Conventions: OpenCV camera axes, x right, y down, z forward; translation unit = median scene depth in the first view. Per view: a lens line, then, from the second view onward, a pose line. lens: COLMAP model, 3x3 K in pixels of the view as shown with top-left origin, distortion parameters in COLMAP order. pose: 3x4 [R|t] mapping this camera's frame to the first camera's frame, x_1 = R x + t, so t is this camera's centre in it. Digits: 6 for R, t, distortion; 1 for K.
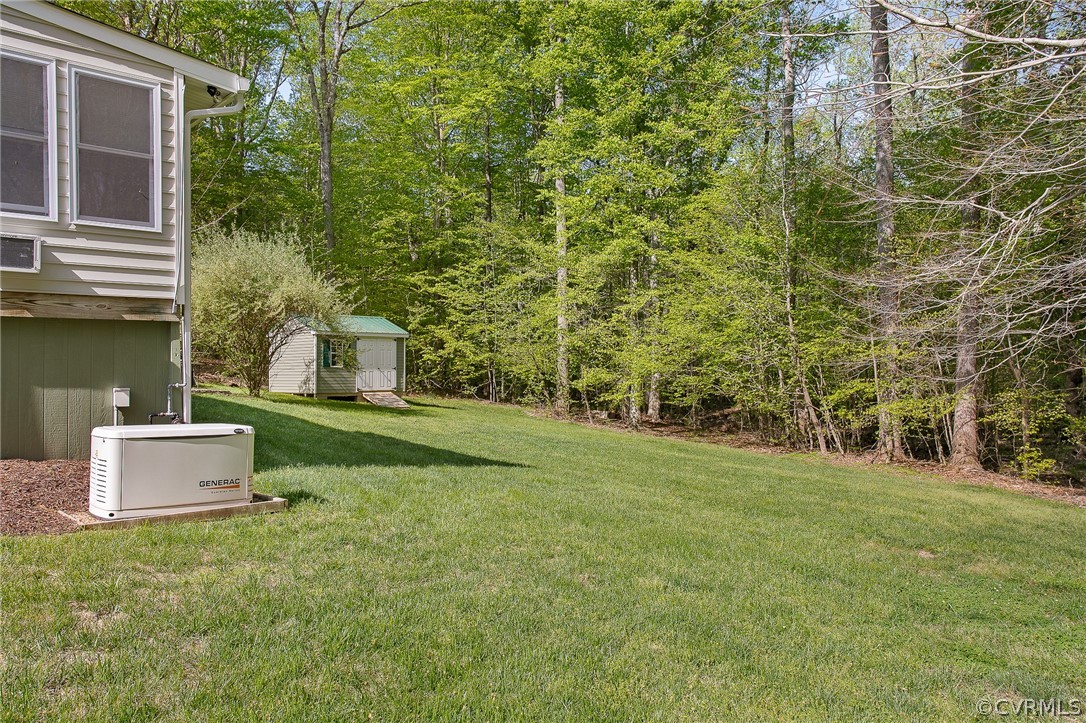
lens RADIAL K [[841.9, 0, 544.1], [0, 841.9, 365.8], [0, 0, 1]] dist [0.002842, 0.000104]
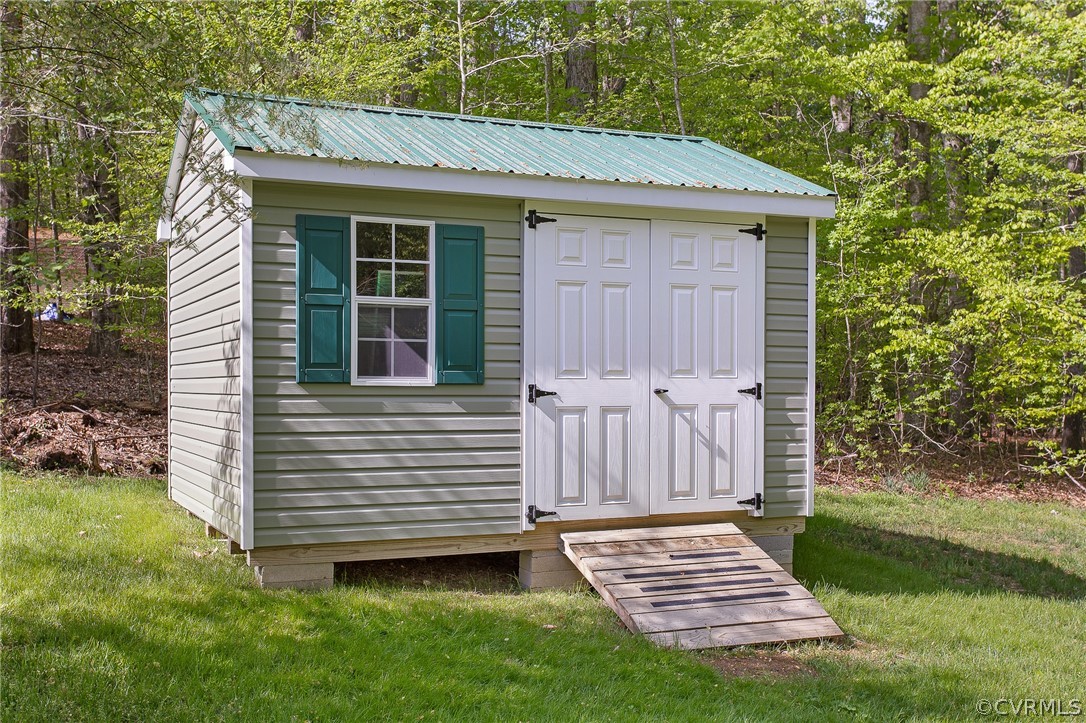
lens RADIAL K [[1185.6, 0, 543.9], [0, 1185.6, 366.3], [0, 0, 1]] dist [0.053444, 0.000000]
pose [[0.921792, -0.000338, -0.387685, -0.096301], [-0.000566, 0.999997, -0.002218, -0.001075], [0.387685, 0.002264, 0.921789, 0.598137]]
